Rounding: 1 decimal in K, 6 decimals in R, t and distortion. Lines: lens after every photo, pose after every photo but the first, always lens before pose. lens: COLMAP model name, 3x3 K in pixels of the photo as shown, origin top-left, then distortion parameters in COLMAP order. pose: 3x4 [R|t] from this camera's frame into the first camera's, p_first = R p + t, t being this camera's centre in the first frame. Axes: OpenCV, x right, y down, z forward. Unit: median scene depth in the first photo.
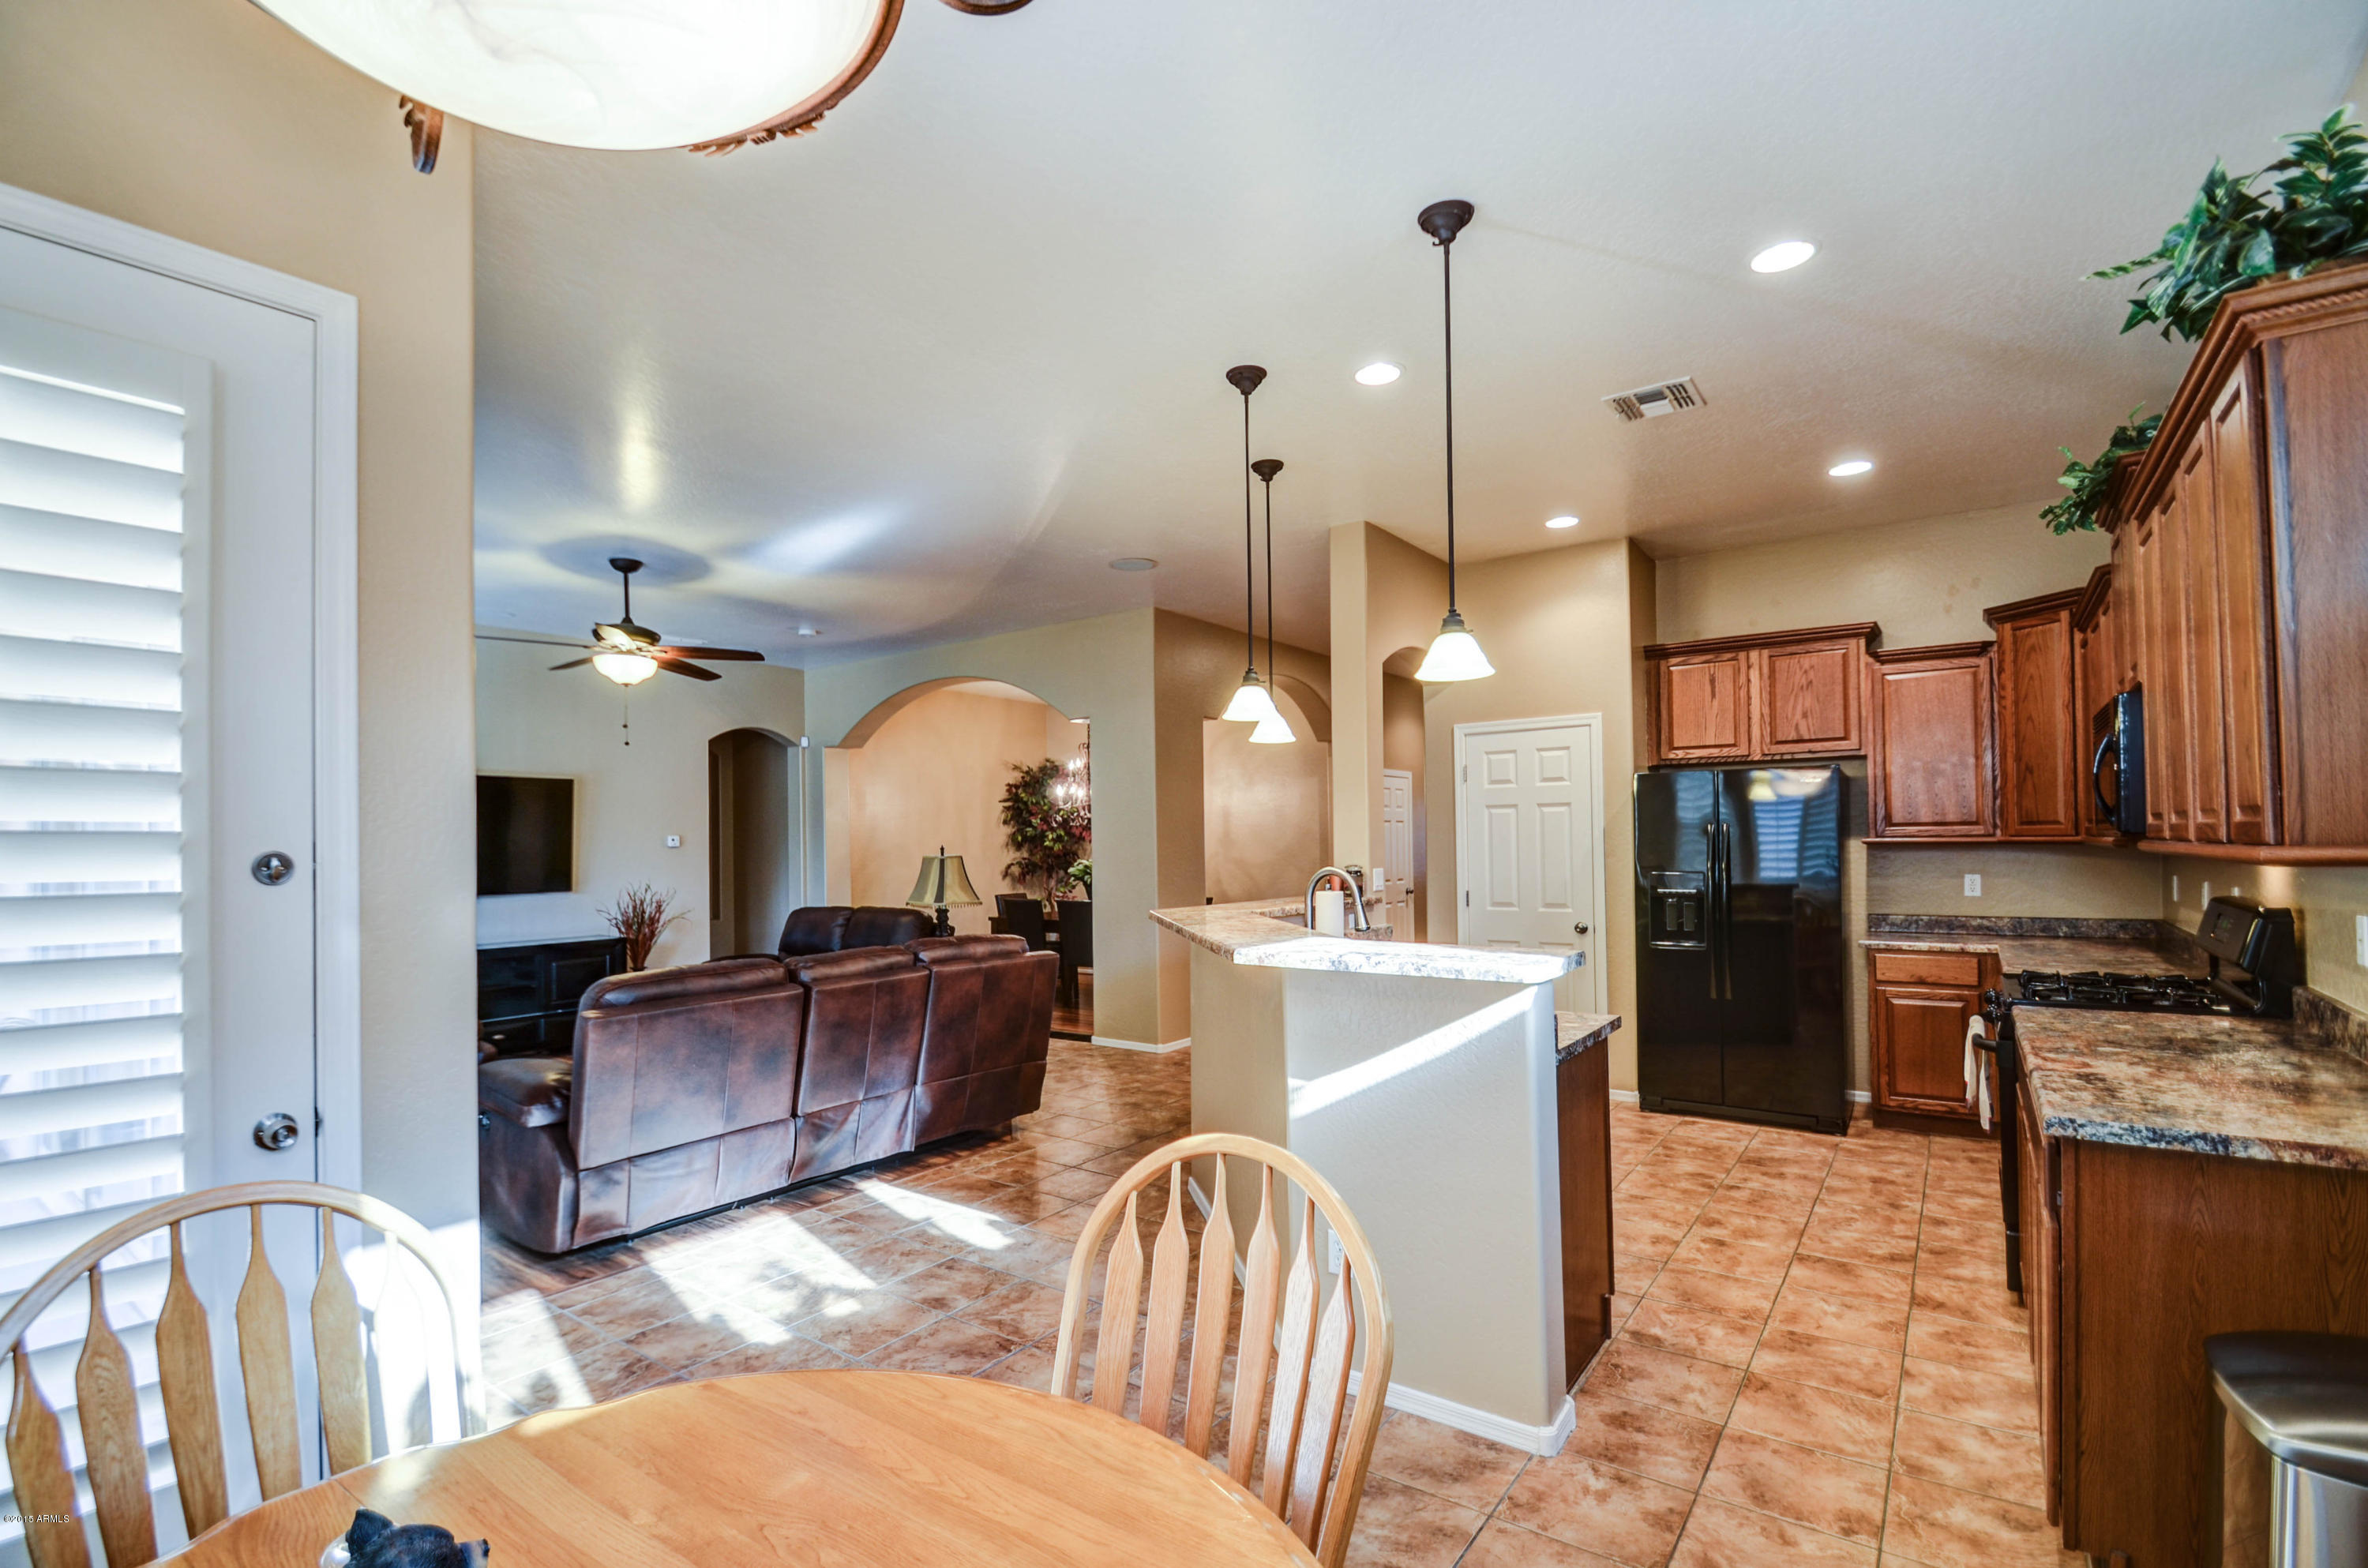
lens RADIAL K [[1086.4, 0, 1146.8], [0, 1086.4, 831.2], [0, 0, 1]] dist [0.020153, -0.026811]
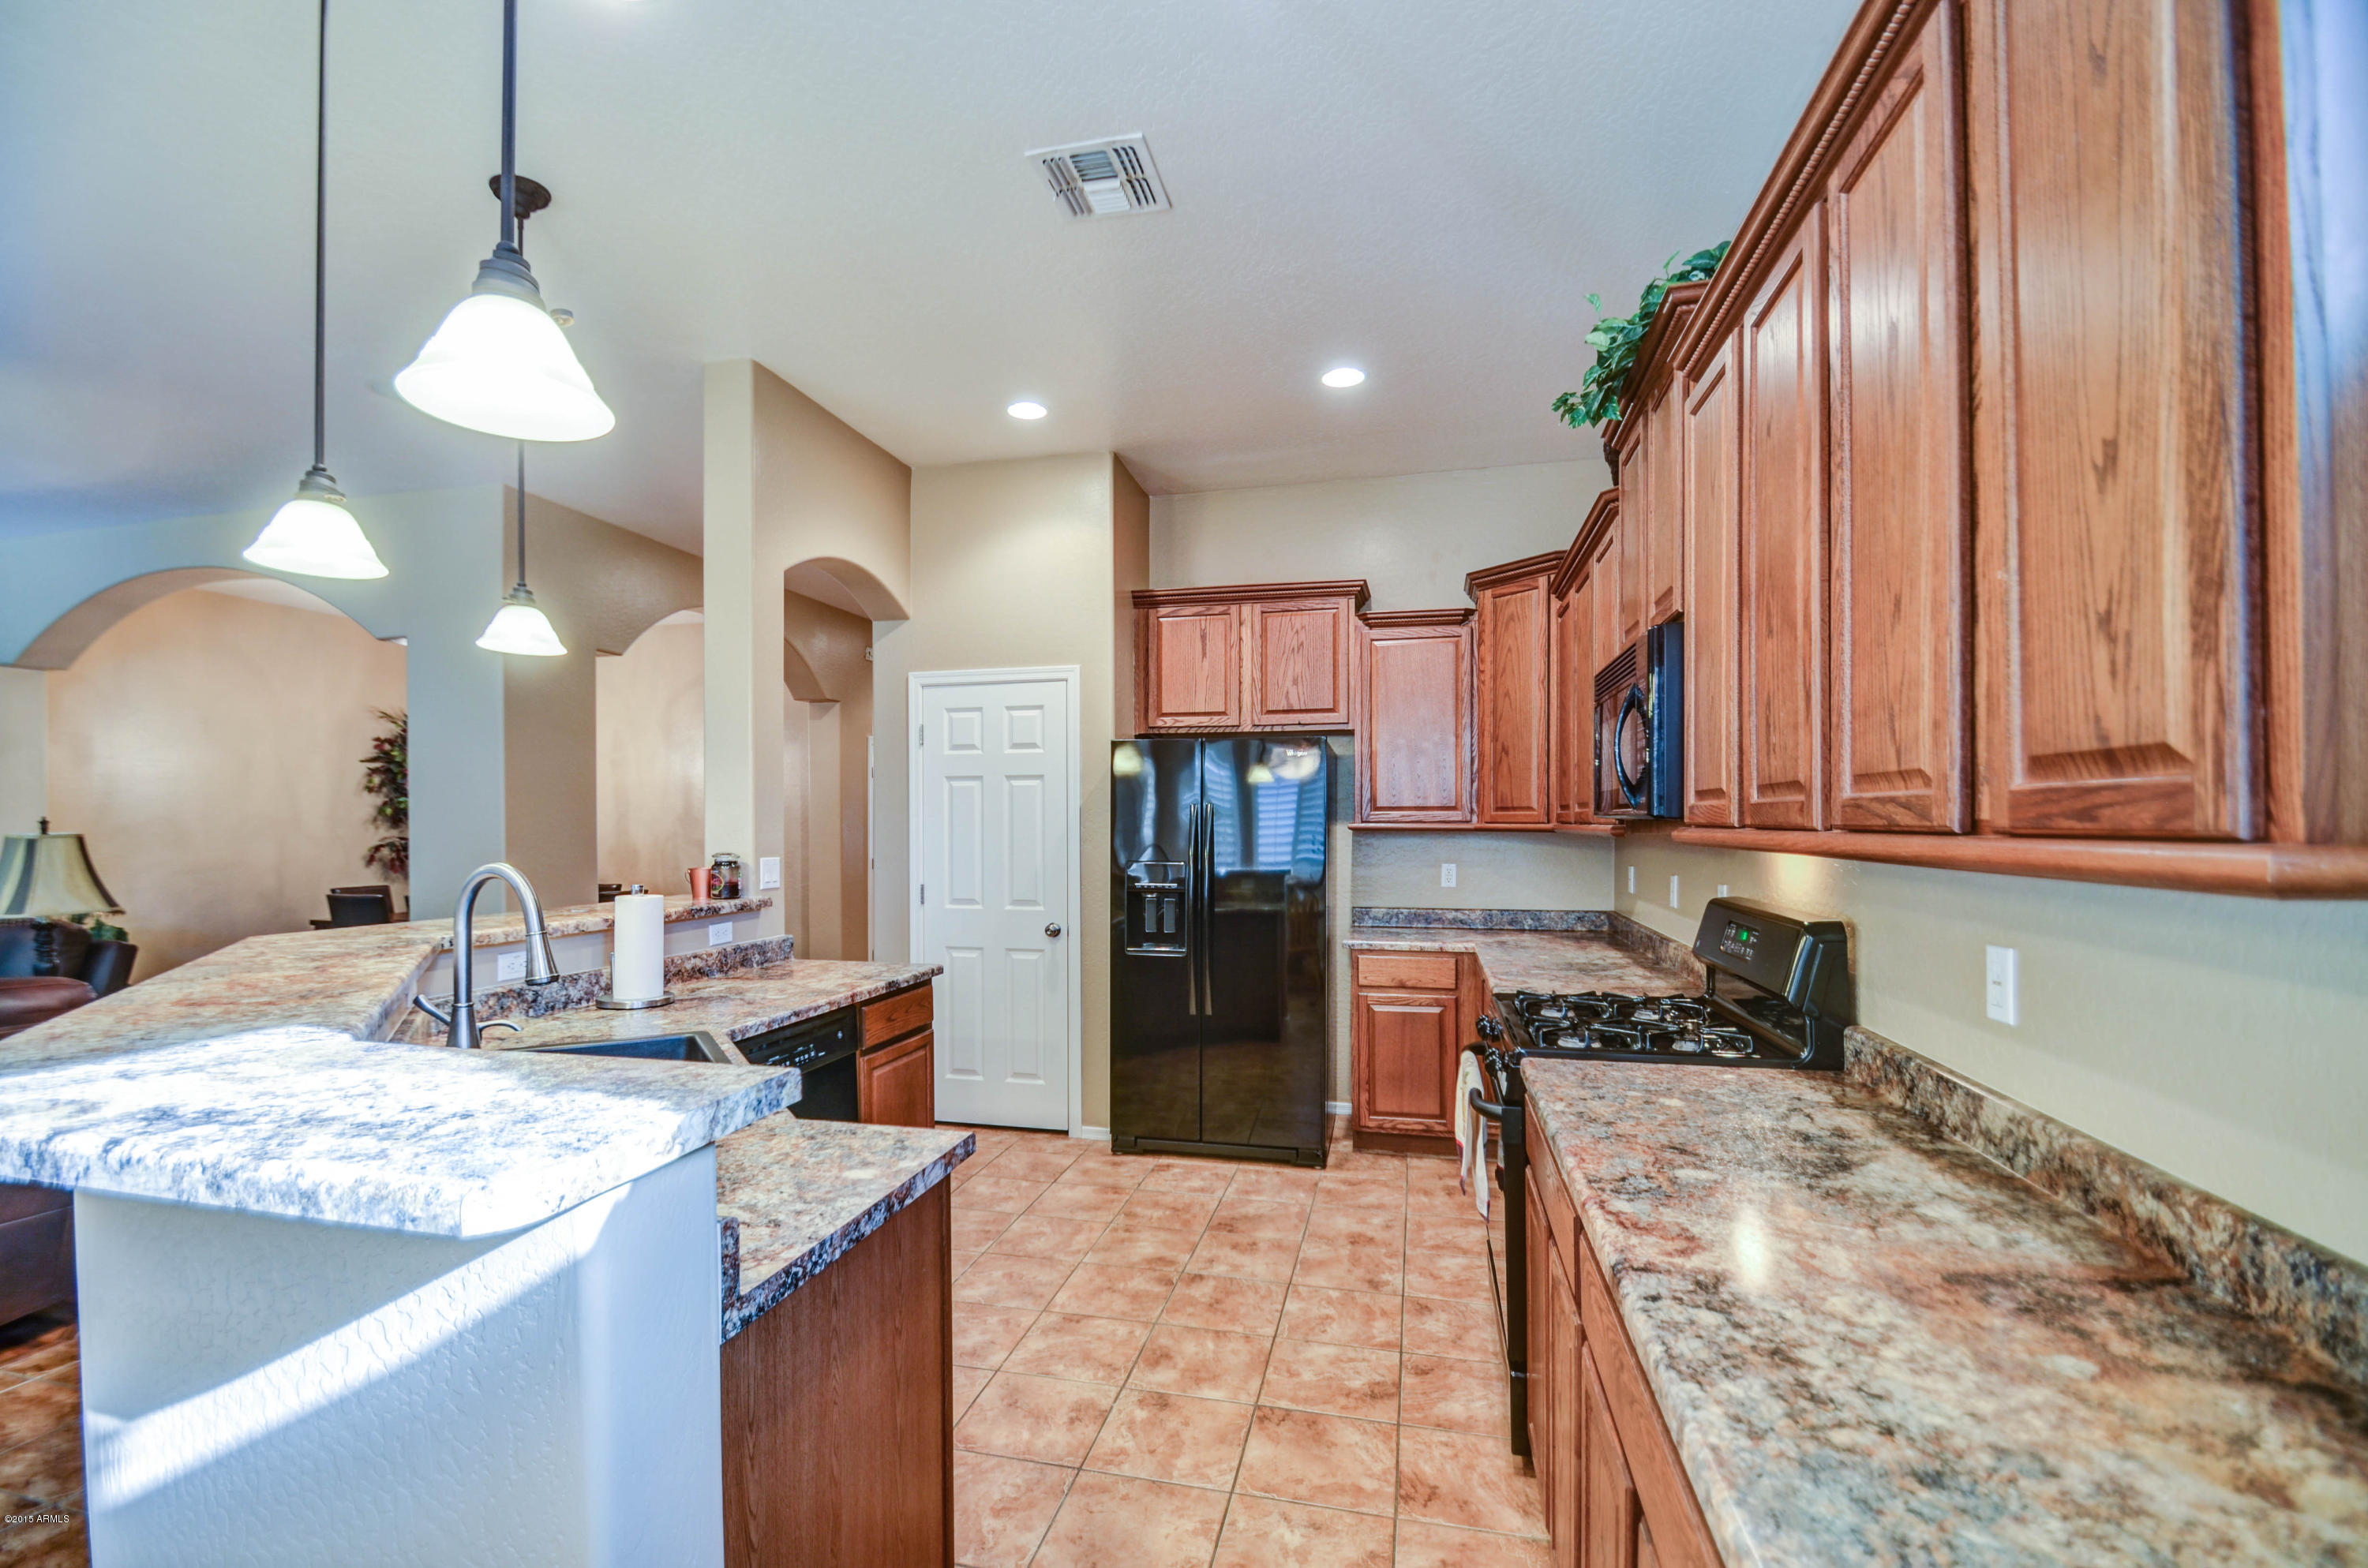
lens RADIAL K [[1071.9, 0, 1171.8], [0, 1071.9, 831.4], [0, 0, 1]] dist [-0.005145, -0.000812]
pose [[0.914388, 0.009483, 0.404728, 0.178527], [-0.016281, 0.999778, 0.013358, 0.003934], [-0.404512, -0.018804, 0.914339, 0.270322]]
